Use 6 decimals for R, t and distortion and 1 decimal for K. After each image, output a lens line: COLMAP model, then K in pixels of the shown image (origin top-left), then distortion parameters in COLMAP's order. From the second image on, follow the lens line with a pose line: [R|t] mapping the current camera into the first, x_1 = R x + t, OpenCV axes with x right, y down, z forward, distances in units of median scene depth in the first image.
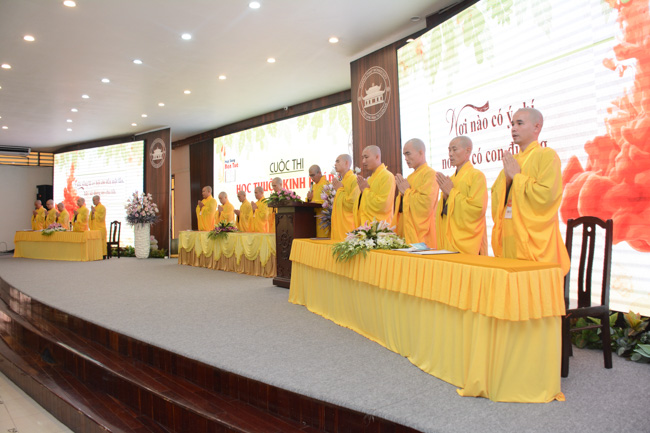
lens RADIAL K [[501.4, 0, 325.0], [0, 501.4, 216.5], [0, 0, 1]] dist [-0.147868, 0.092963]
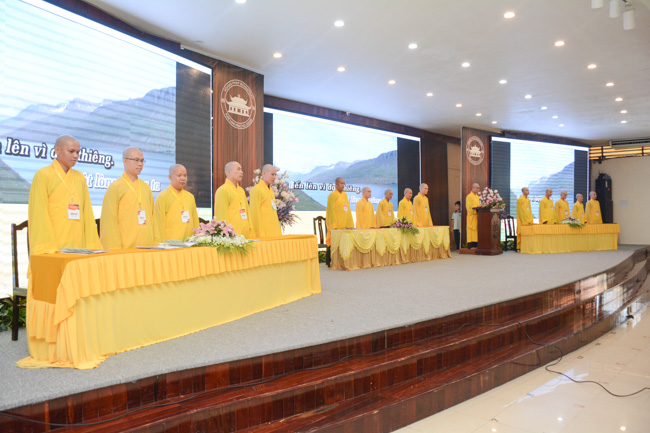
lens RADIAL K [[501.4, 0, 325.0], [0, 501.4, 216.5], [0, 0, 1]] dist [-0.147868, 0.092963]
pose [[-0.092482, 0.014495, 0.995609, -1.778529], [0.005451, 0.999886, -0.014051, 0.030230], [-0.995699, 0.004127, -0.092551, 1.795199]]
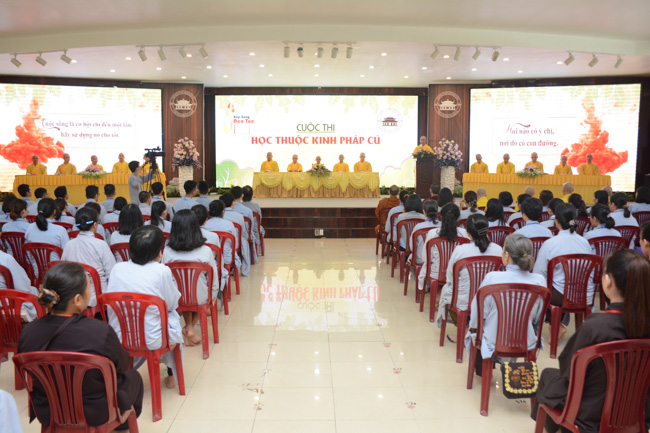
lens RADIAL K [[551.8, 0, 325.0], [0, 551.8, 216.5], [0, 0, 1]] dist [-0.104638, 0.094919]
pose [[0.643666, -0.058040, 0.763103, -2.063497], [-0.011392, 0.996283, 0.085384, 0.031899], [-0.765222, -0.063652, 0.640612, -0.109967]]
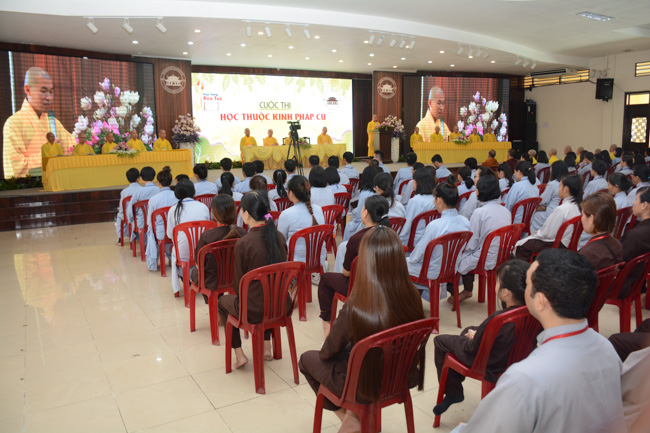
lens RADIAL K [[501.4, 0, 325.0], [0, 501.4, 216.5], [0, 0, 1]] dist [-0.147868, 0.092963]
pose [[0.171013, -0.142961, 0.974842, -2.636593], [0.016681, 0.989696, 0.142212, 0.045646], [-0.985128, -0.008059, 0.171635, 0.890865]]
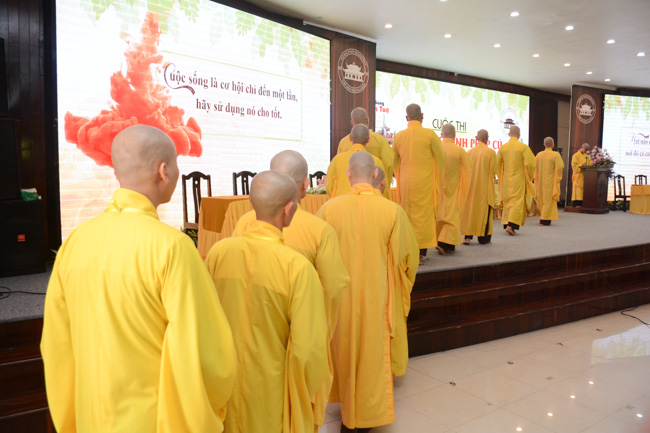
lens RADIAL K [[501.4, 0, 325.0], [0, 501.4, 216.5], [0, 0, 1]] dist [-0.147868, 0.092963]
pose [[0.128275, -0.073268, 0.989028, -1.927851], [-0.008459, 0.997150, 0.074967, 0.034235], [-0.991703, -0.017982, 0.127290, 1.790364]]
